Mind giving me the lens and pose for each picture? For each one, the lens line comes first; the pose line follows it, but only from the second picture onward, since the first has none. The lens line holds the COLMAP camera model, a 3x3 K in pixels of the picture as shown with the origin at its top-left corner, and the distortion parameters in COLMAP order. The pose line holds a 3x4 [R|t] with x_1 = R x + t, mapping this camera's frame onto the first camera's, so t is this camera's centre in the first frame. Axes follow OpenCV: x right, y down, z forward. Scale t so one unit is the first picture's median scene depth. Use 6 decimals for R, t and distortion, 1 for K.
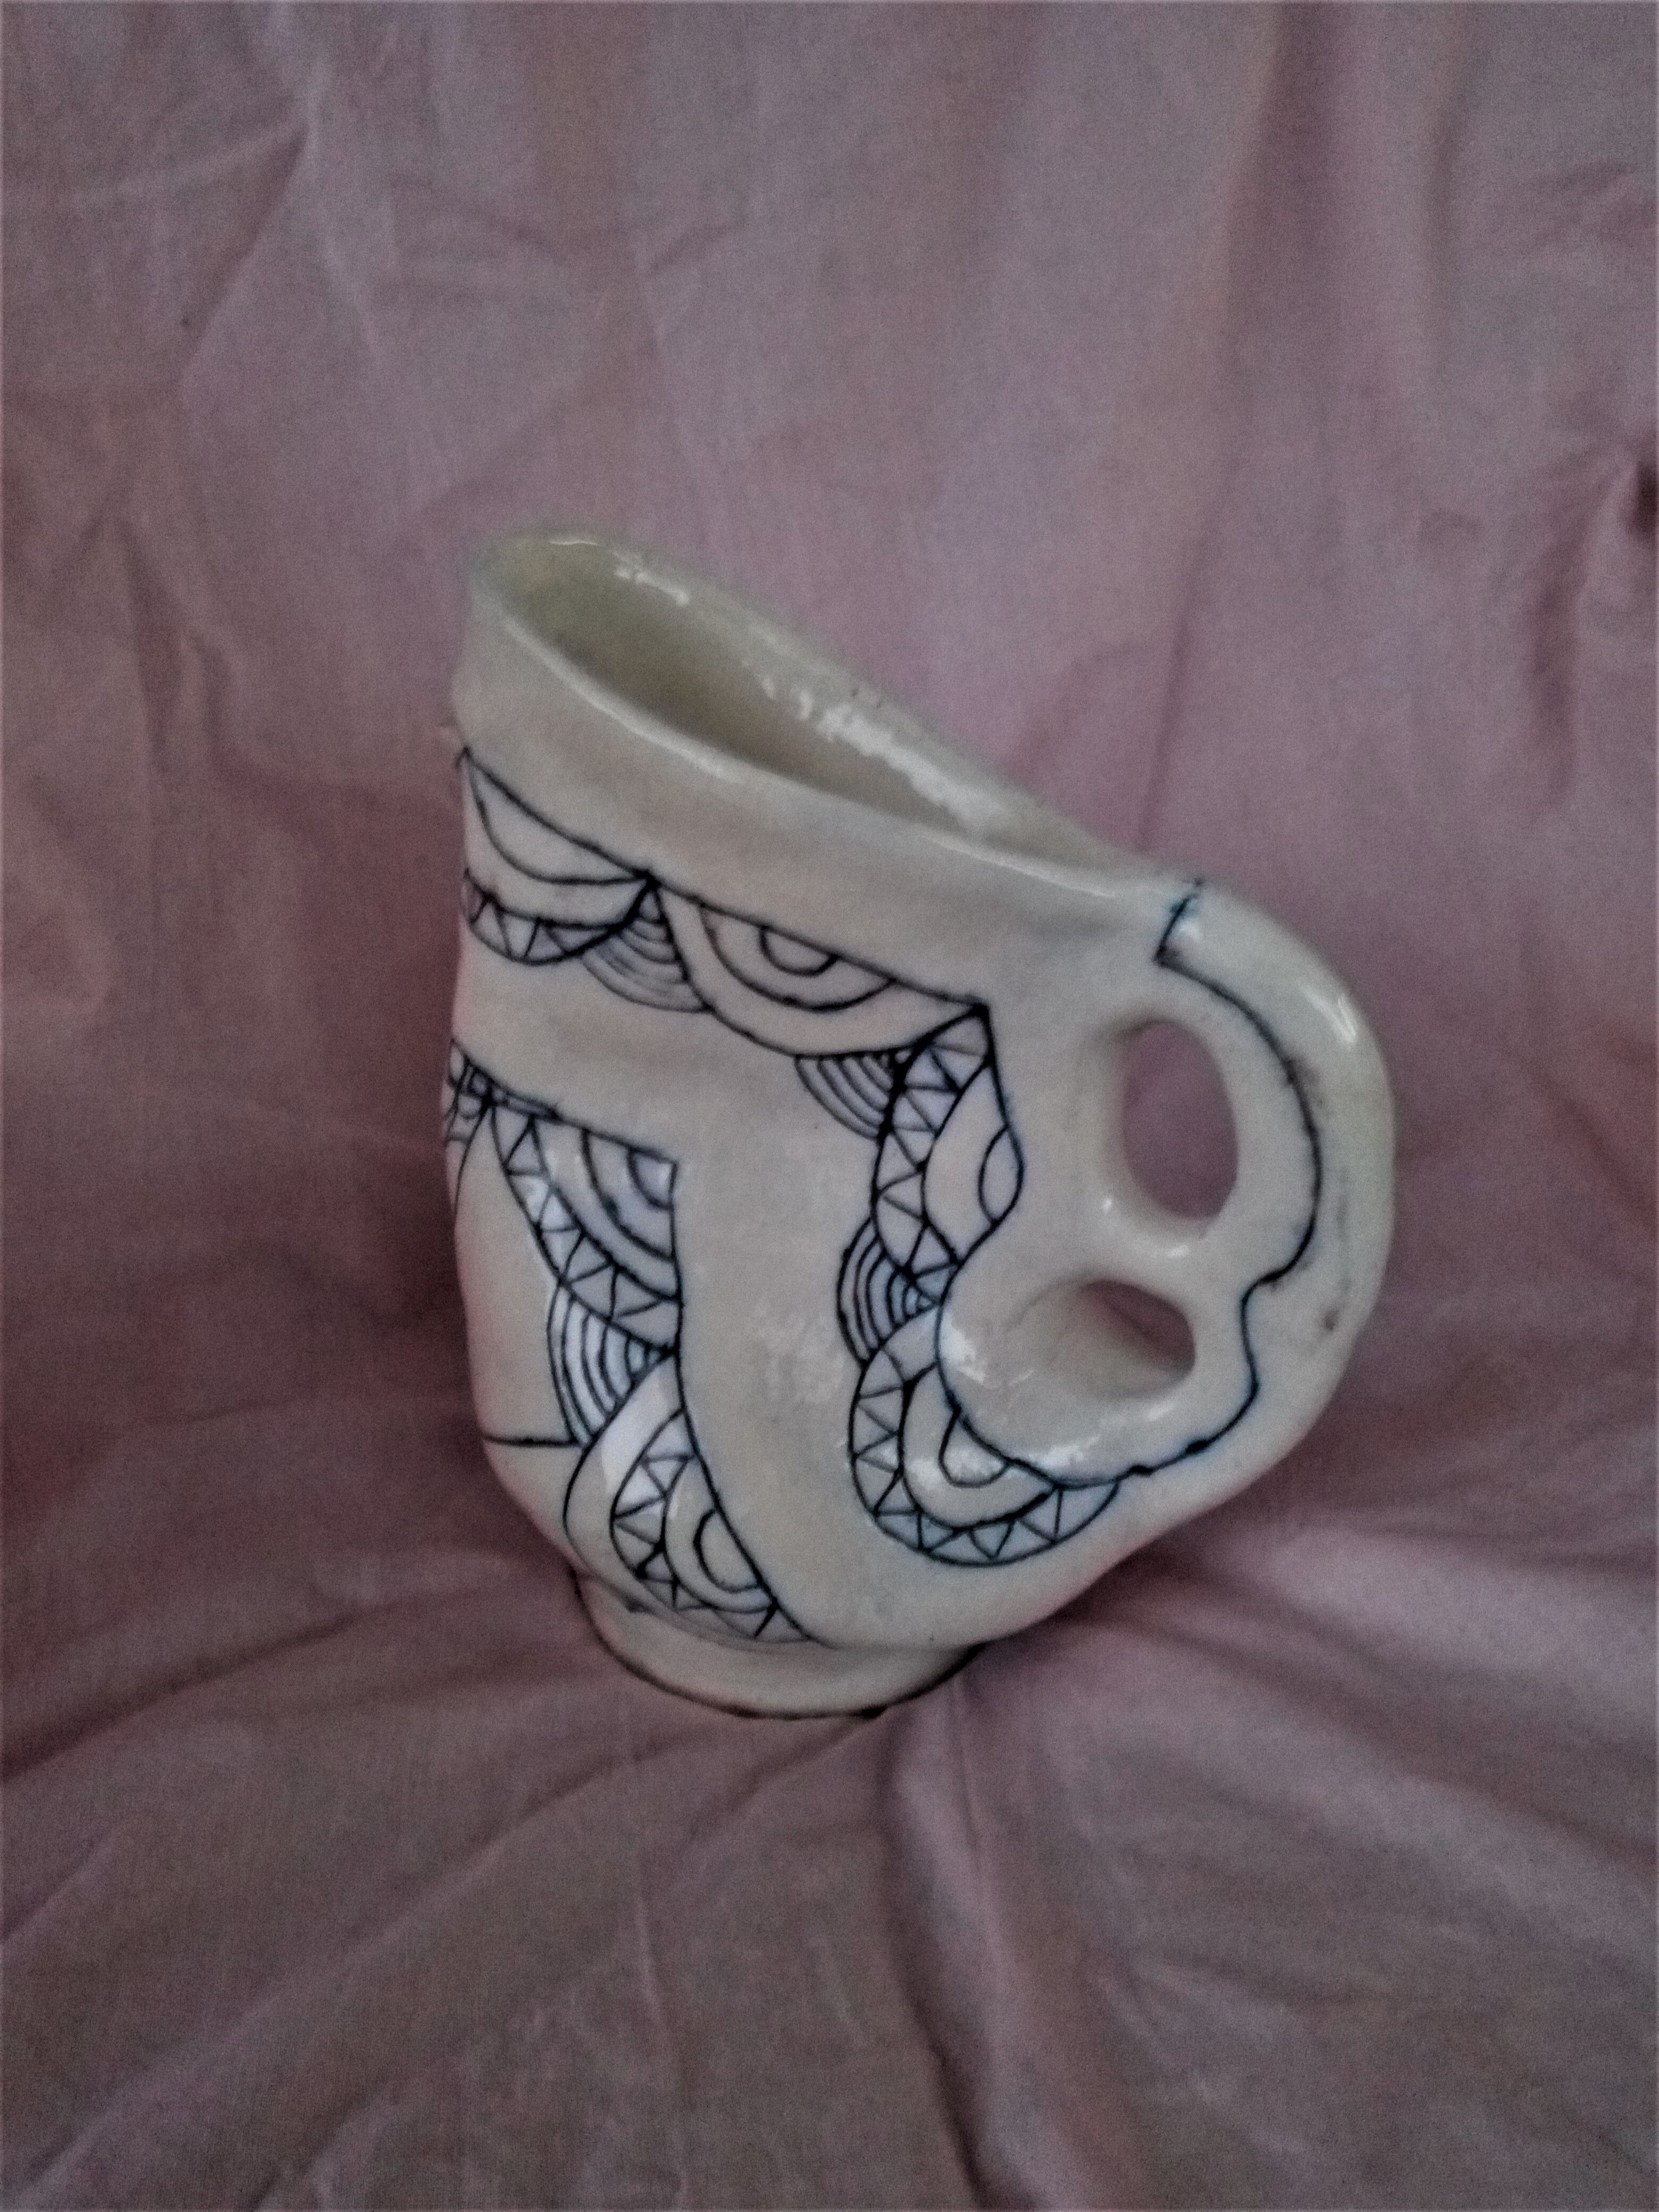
lens RADIAL K [[1755.4, 0, 853.4], [0, 1755.4, 1089.7], [0, 0, 1]] dist [0.107520, -0.220913]
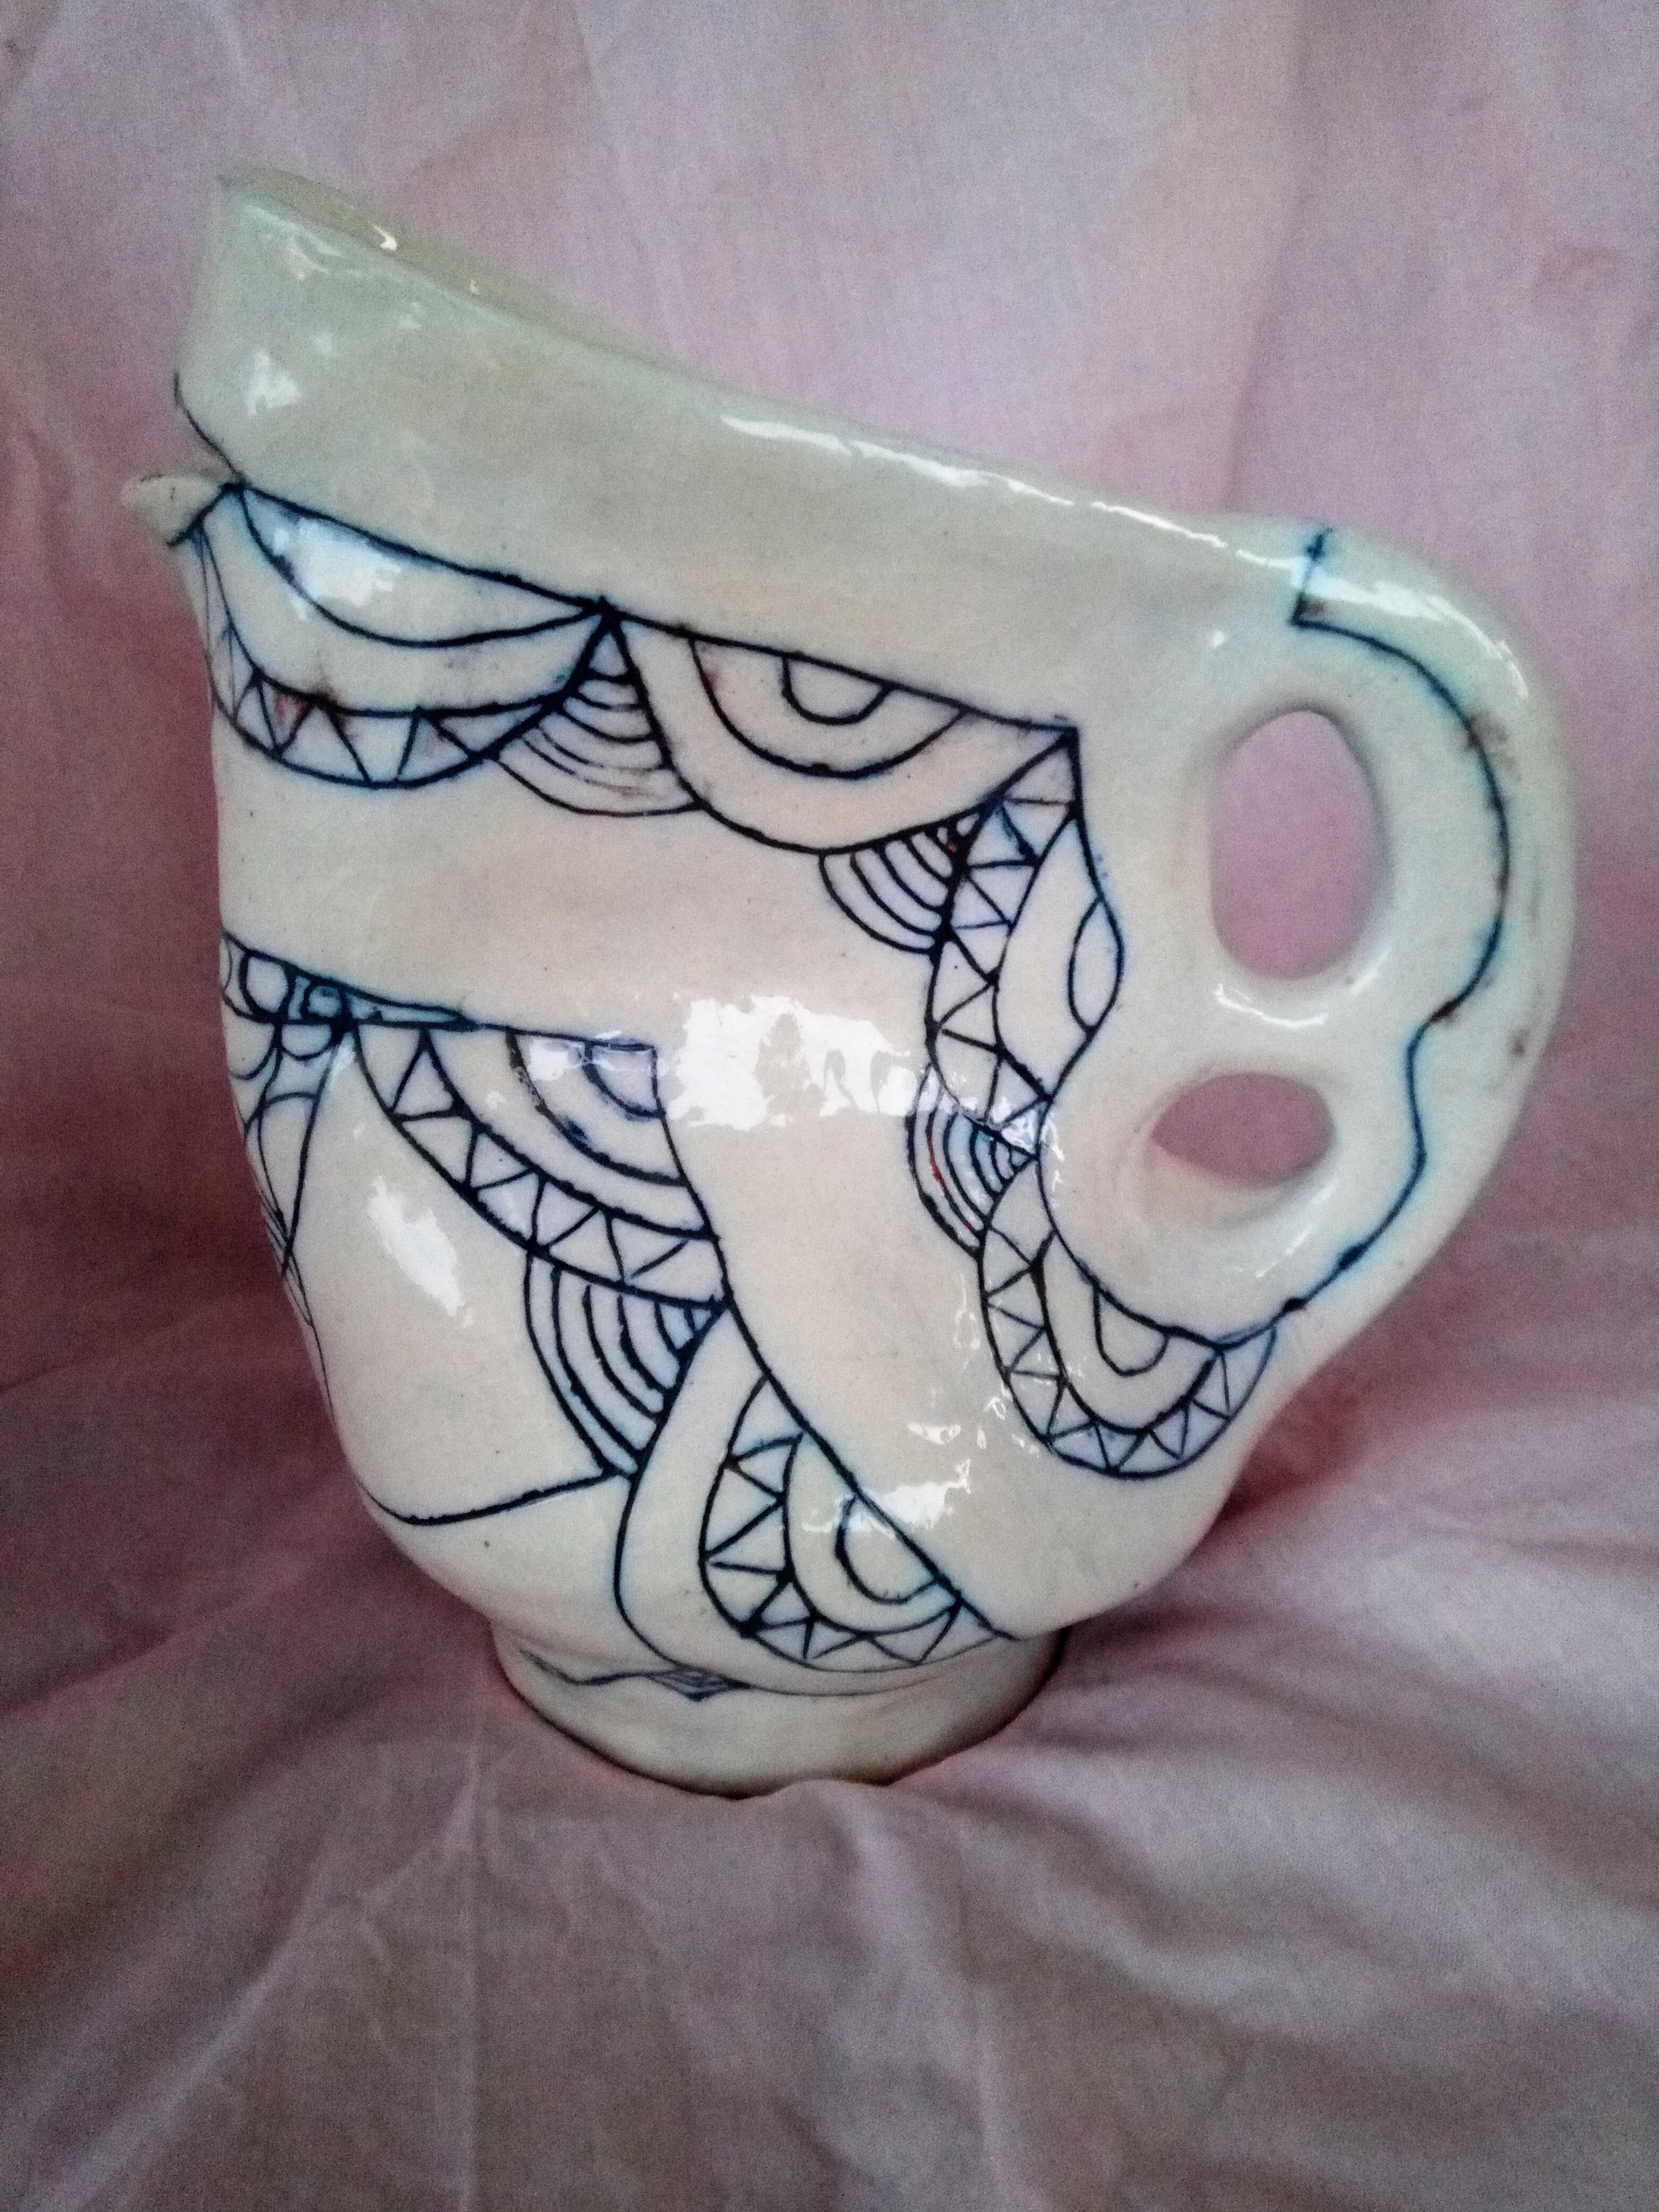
lens RADIAL K [[1755.4, 0, 853.4], [0, 1755.4, 1089.7], [0, 0, 1]] dist [0.107520, -0.220913]
pose [[0.898326, -0.199915, 0.391209, -0.321426], [0.219030, 0.975708, -0.004350, 0.081212], [-0.380837, 0.089594, 0.920291, 0.334177]]
